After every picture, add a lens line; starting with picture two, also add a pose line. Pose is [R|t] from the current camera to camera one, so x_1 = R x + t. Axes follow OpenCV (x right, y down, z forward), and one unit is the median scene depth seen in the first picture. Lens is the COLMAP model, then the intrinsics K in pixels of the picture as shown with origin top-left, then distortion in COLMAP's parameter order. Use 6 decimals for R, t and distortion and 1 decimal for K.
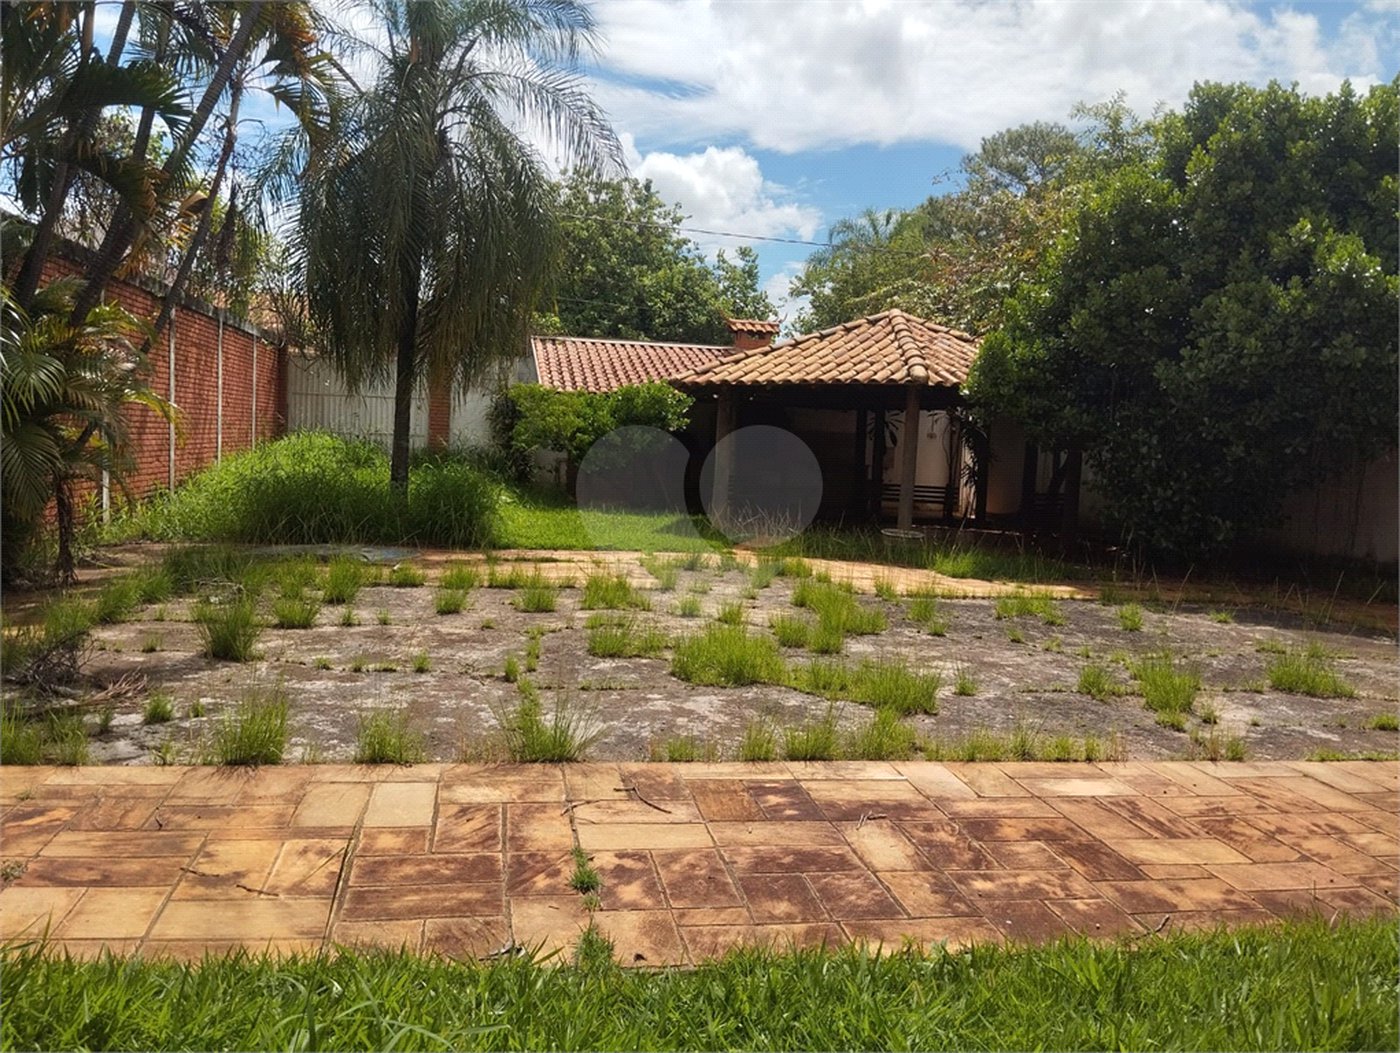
lens RADIAL K [[1145.3, 0, 708.8], [0, 1145.3, 517.1], [0, 0, 1]] dist [0.086922, -0.175332]
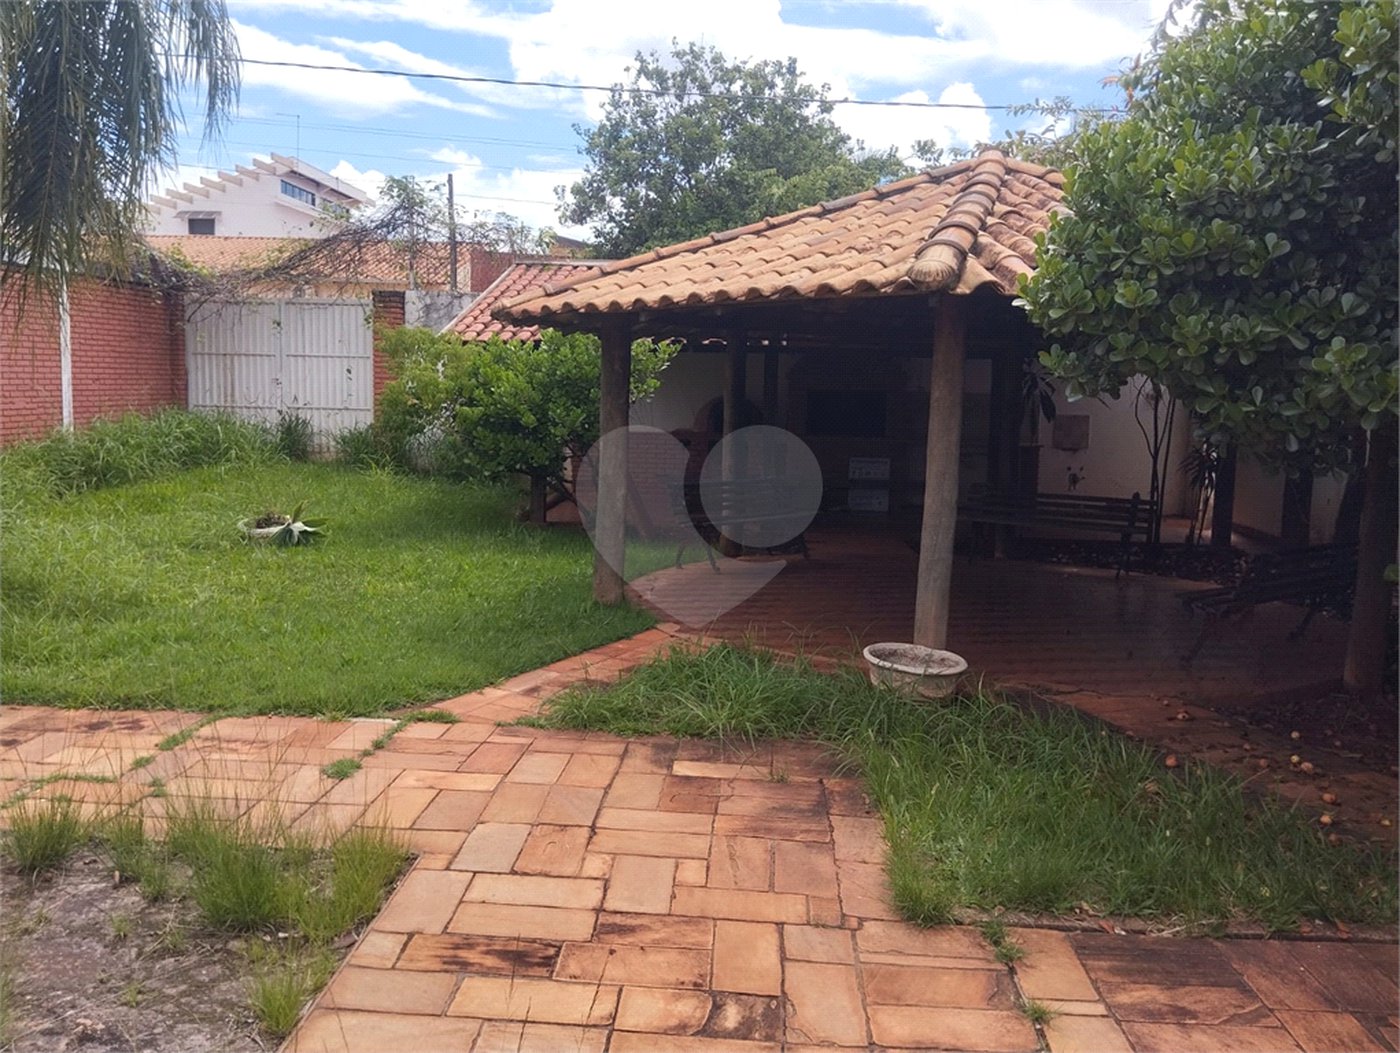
lens RADIAL K [[1145.3, 0, 708.8], [0, 1145.3, 517.1], [0, 0, 1]] dist [0.086922, -0.175332]
pose [[0.971495, 0.007744, -0.236932, 0.175042], [0.002231, 0.999123, 0.041804, -0.048687], [0.237048, -0.041140, 0.970627, 0.520549]]
